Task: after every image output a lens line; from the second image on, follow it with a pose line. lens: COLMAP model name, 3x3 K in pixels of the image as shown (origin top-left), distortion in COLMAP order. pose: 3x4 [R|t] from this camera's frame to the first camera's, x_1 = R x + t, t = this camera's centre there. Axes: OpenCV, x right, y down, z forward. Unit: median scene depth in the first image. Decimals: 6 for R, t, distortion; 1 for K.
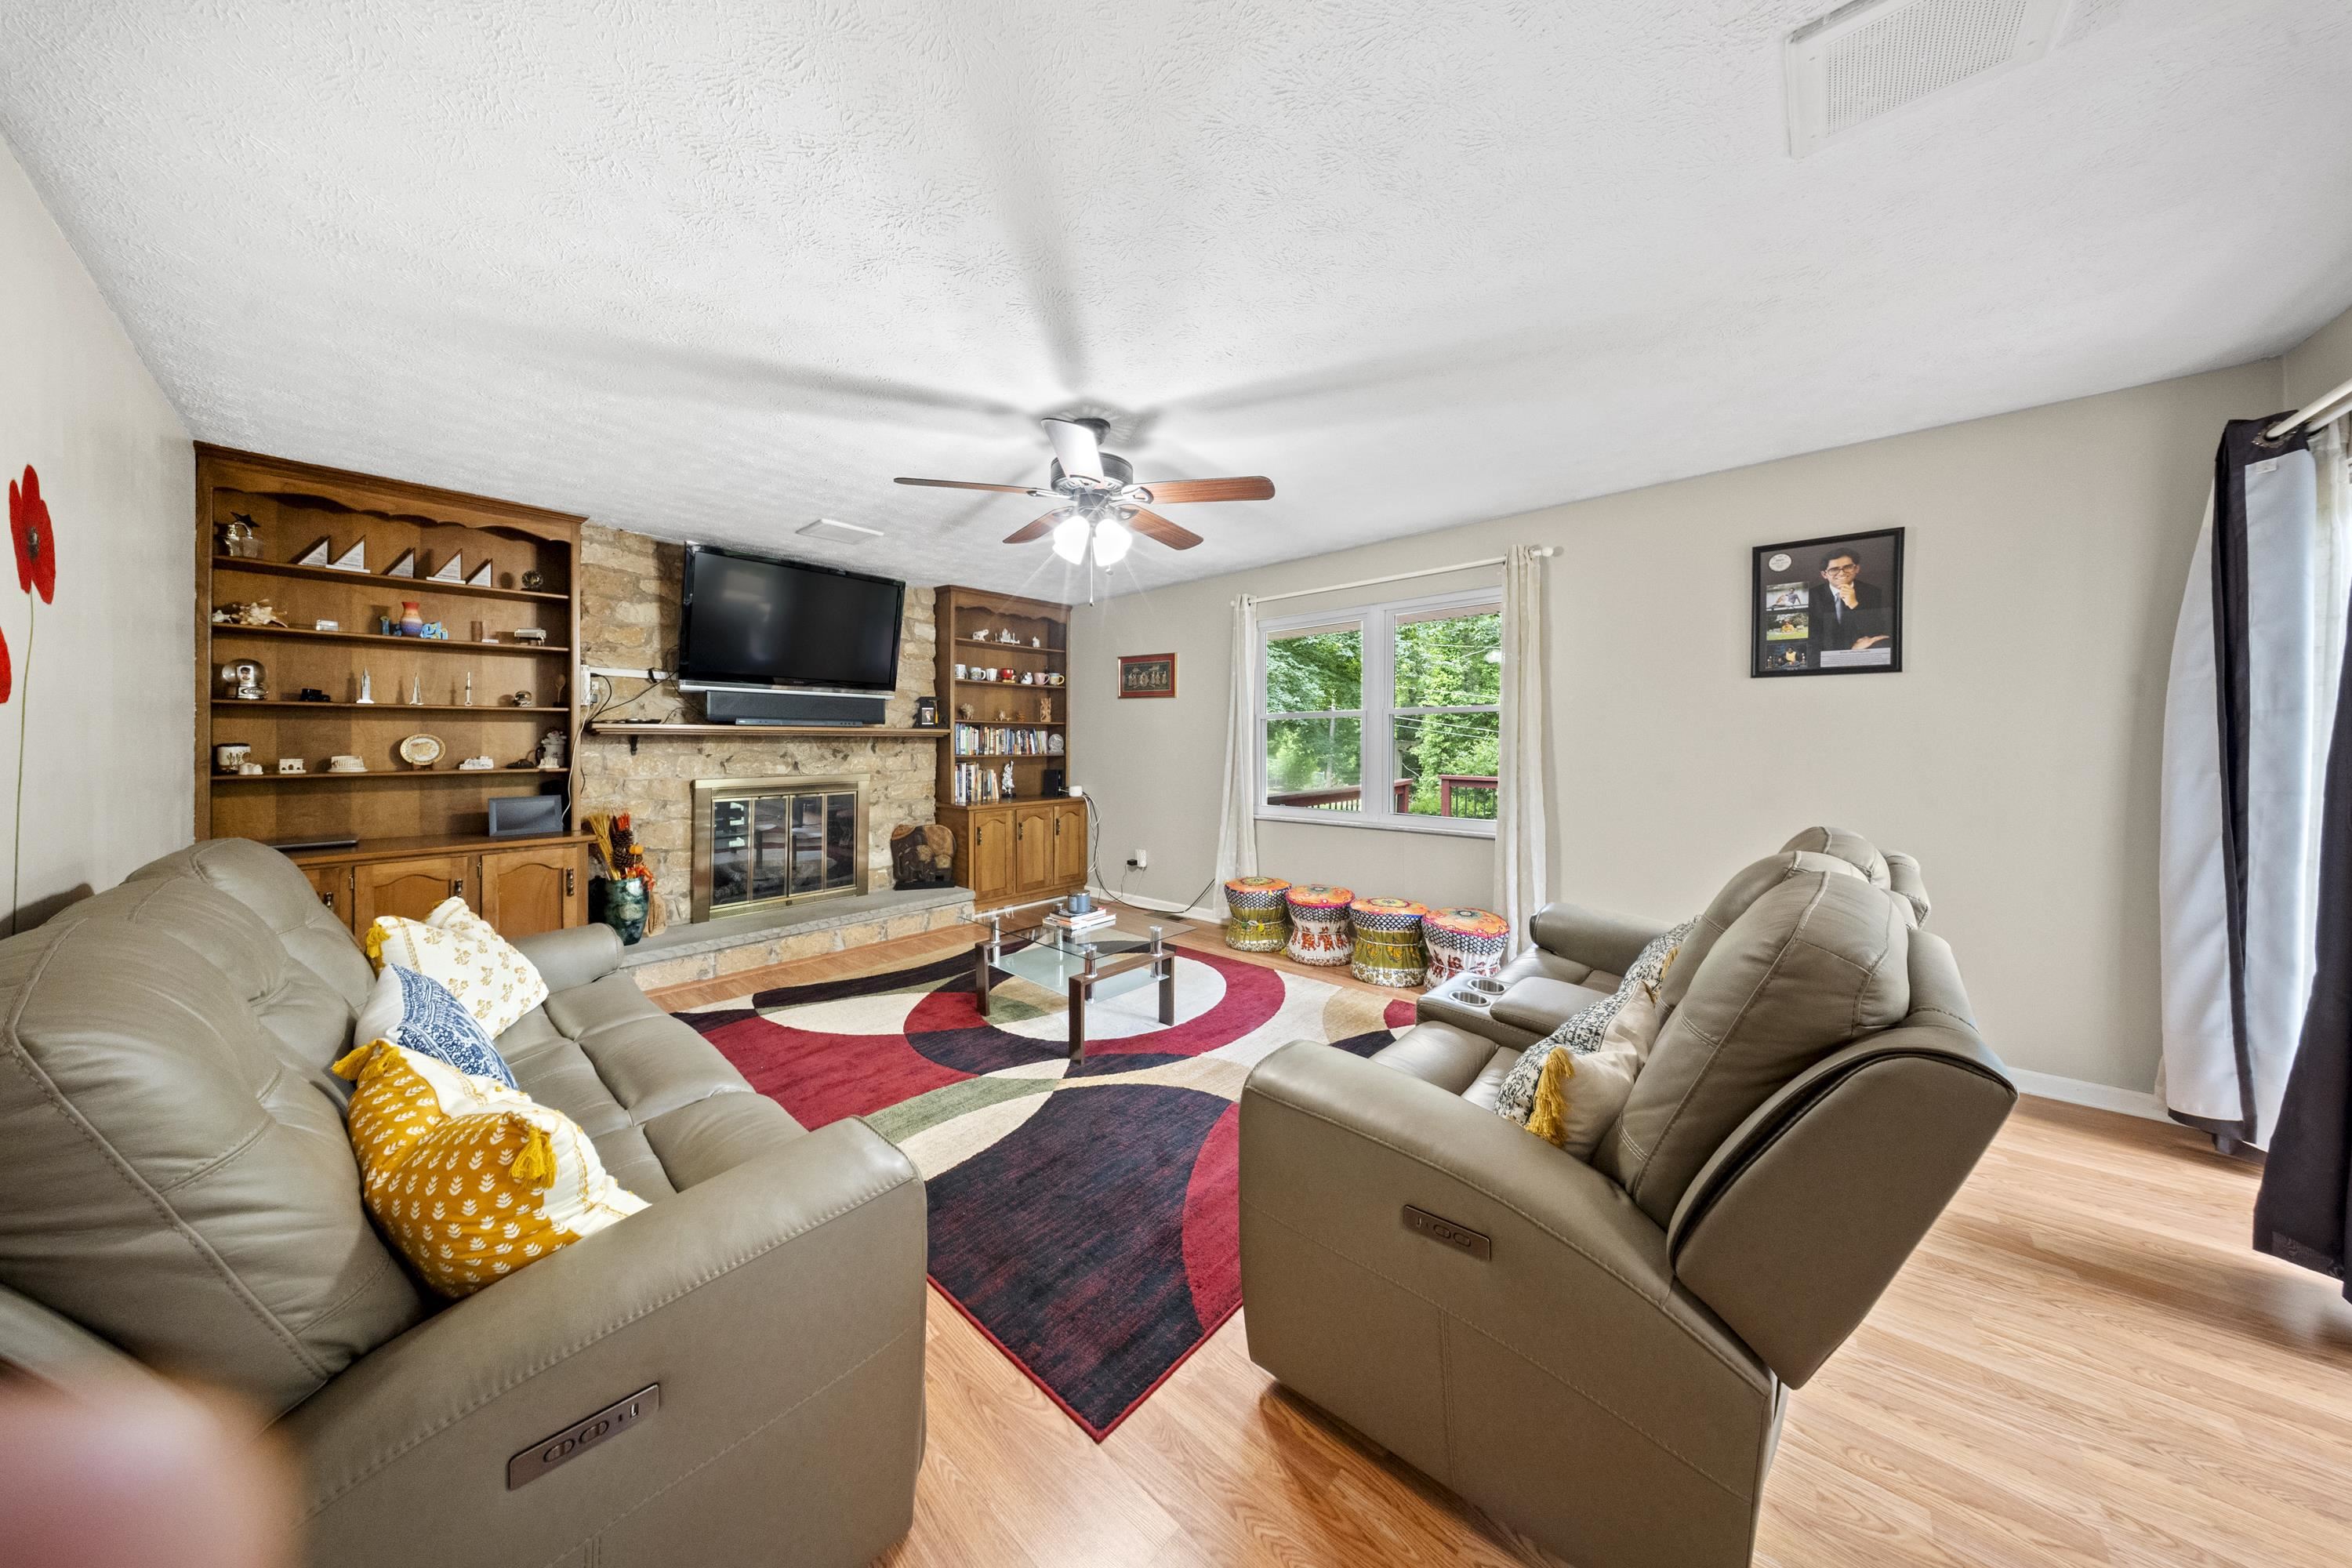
lens RADIAL K [[707.0, 0, 1166.5], [0, 707.0, 734.2], [0, 0, 1]] dist [-0.000001, -0.002310]
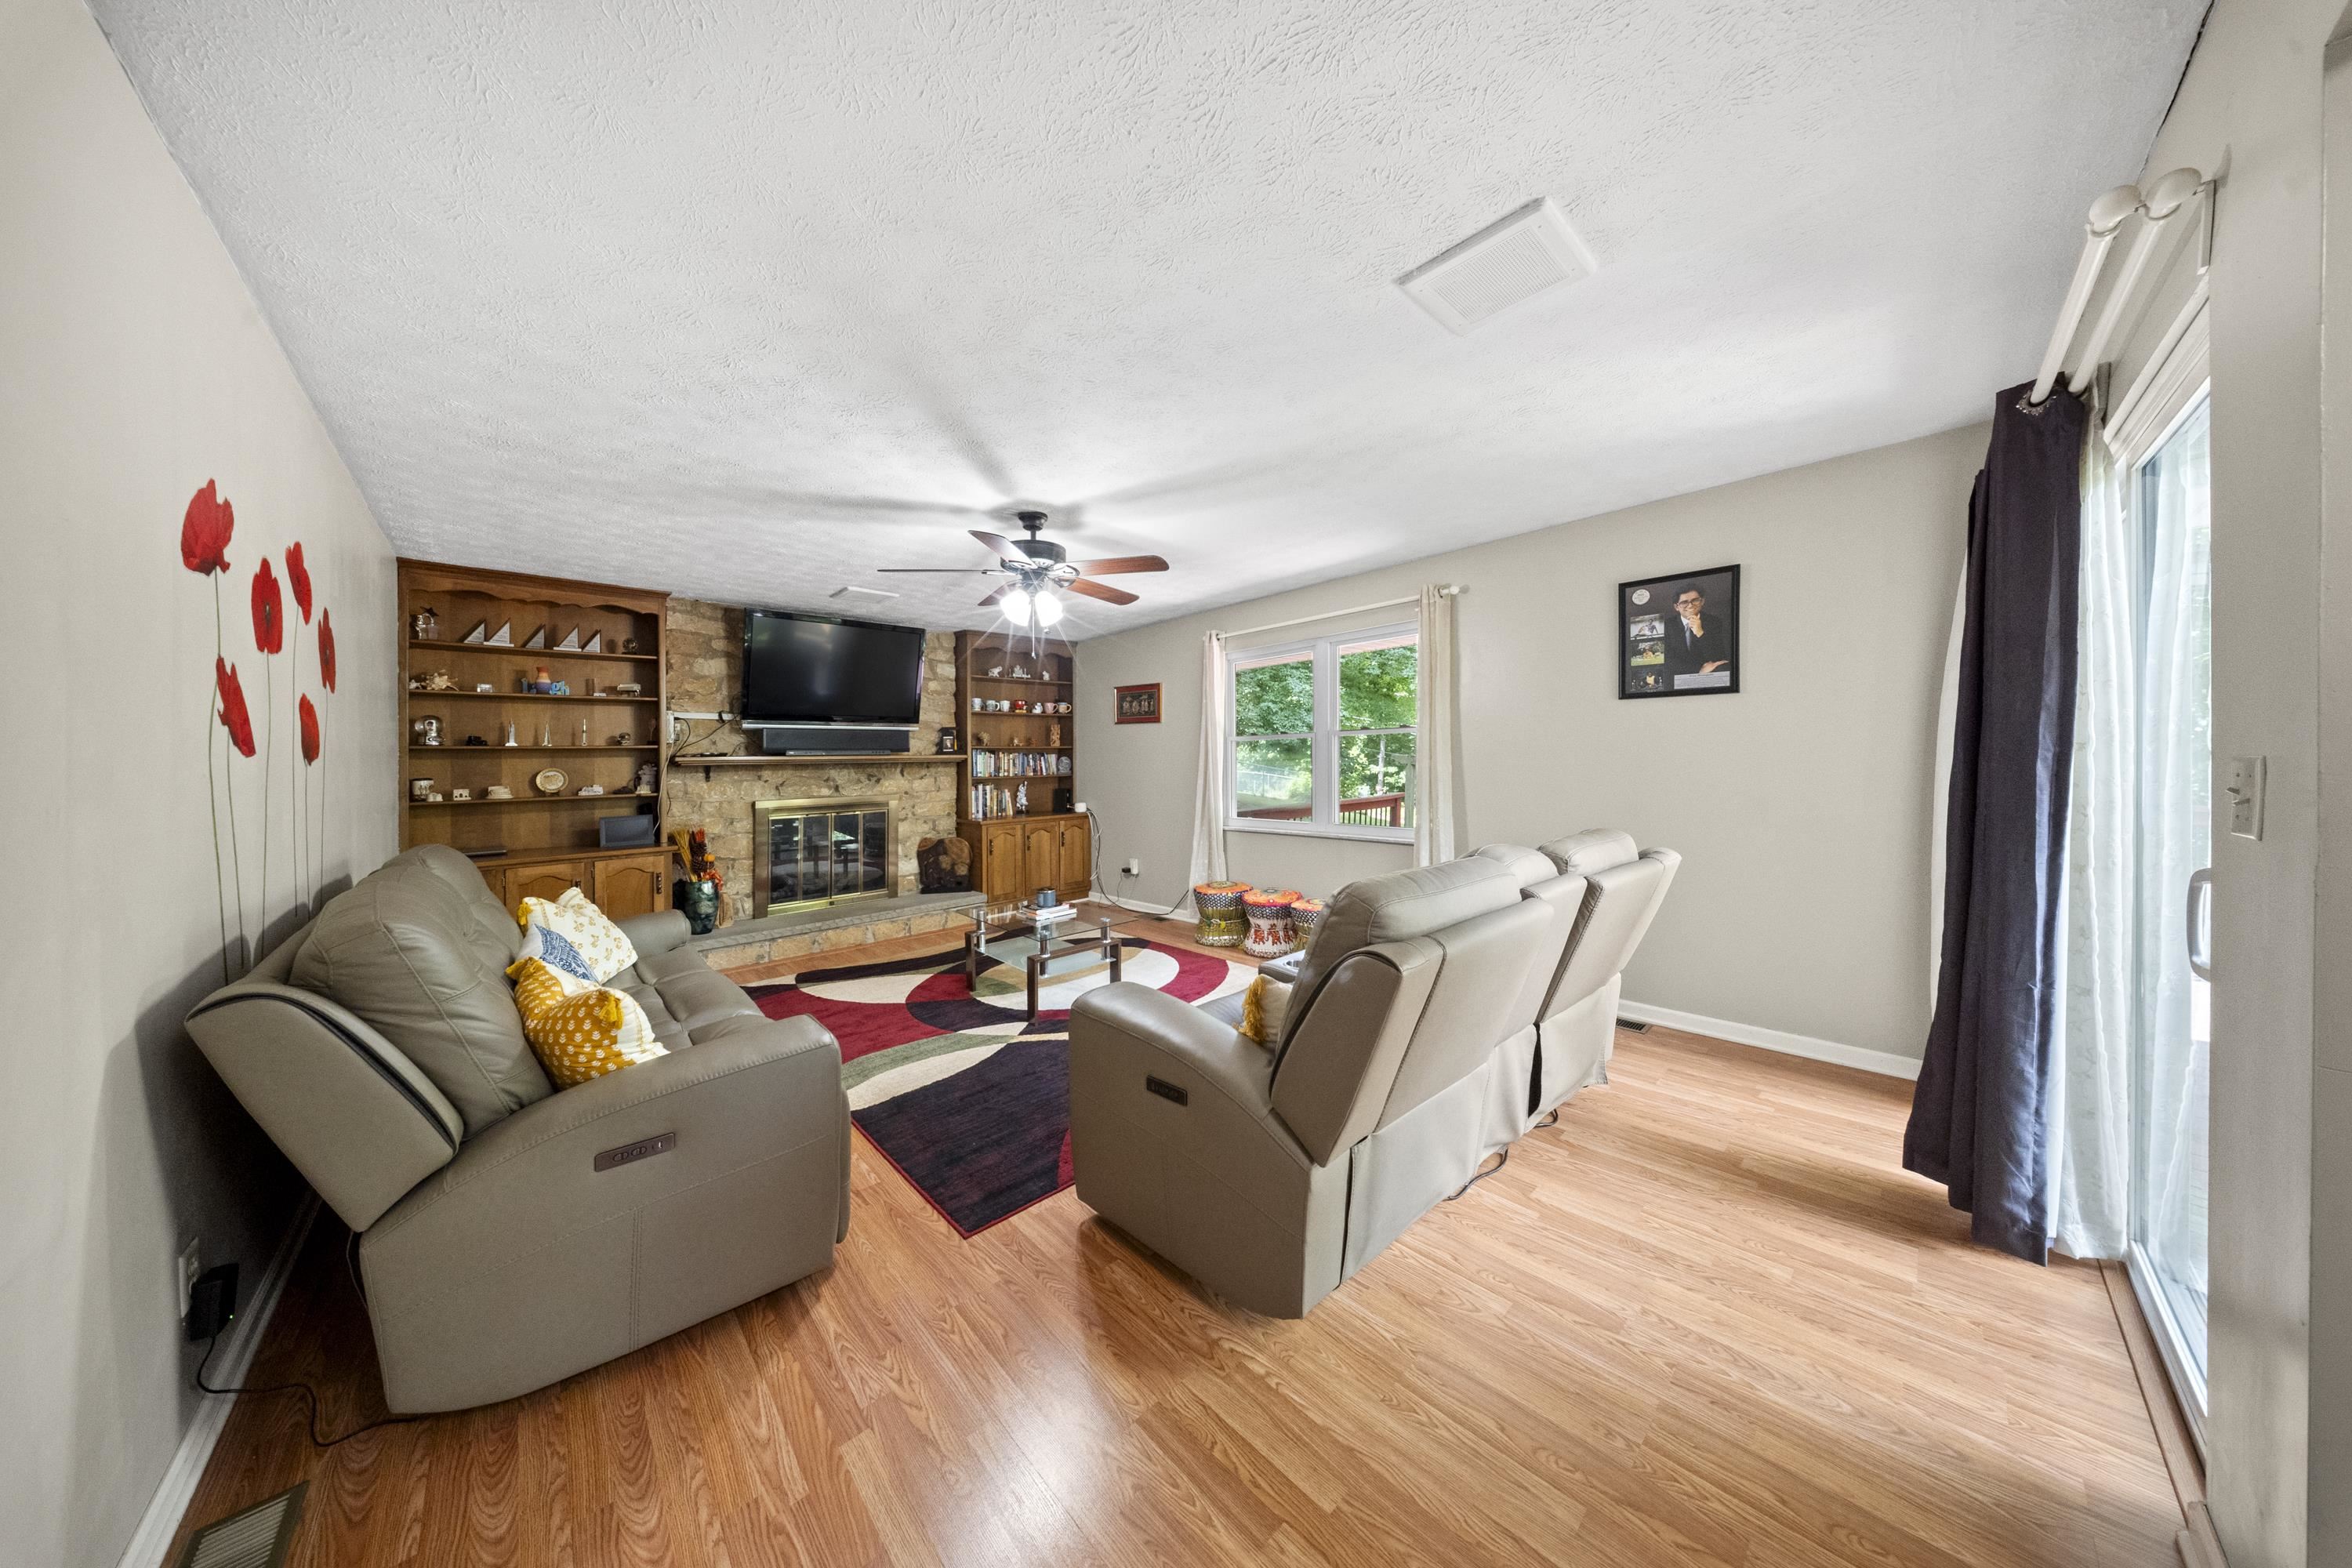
lens RADIAL K [[703.7, 0, 1156.5], [0, 703.7, 741.8], [0, 0, 1]] dist [-0.001188, -0.000068]
pose [[0.994681, -0.020747, -0.100890, 0.170158], [0.019388, 0.999708, -0.014437, -0.008300], [0.101161, 0.012404, 0.994793, -0.162971]]
